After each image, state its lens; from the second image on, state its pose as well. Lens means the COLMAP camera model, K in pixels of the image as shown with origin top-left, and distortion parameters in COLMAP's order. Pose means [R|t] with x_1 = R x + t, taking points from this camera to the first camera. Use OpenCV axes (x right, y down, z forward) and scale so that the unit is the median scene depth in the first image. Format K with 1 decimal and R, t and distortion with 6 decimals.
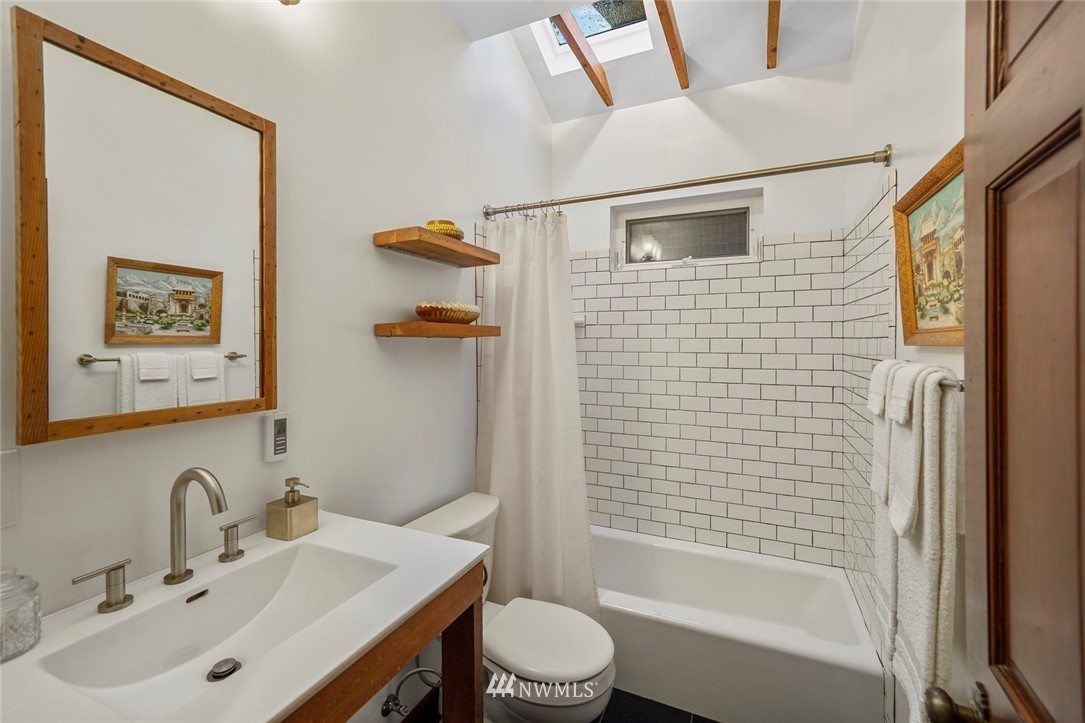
lens RADIAL K [[504.7, 0, 541.2], [0, 504.7, 351.4], [0, 0, 1]] dist [0.005083, -0.000505]
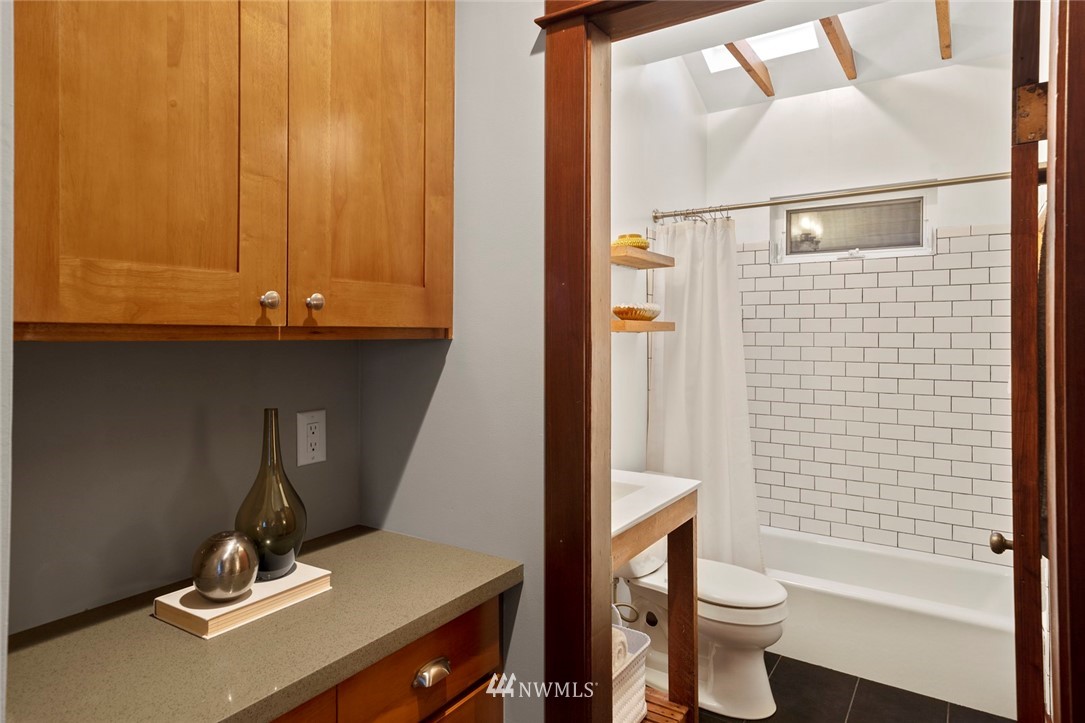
lens RADIAL K [[653.7, 0, 543.8], [0, 653.7, 341.0], [0, 0, 1]] dist [0.018886, 0.007910]
pose [[0.986541, 0.003388, -0.163479, -0.102303], [-0.004850, 0.999952, -0.008547, 0.004626], [0.163442, 0.009224, 0.986510, -0.378900]]
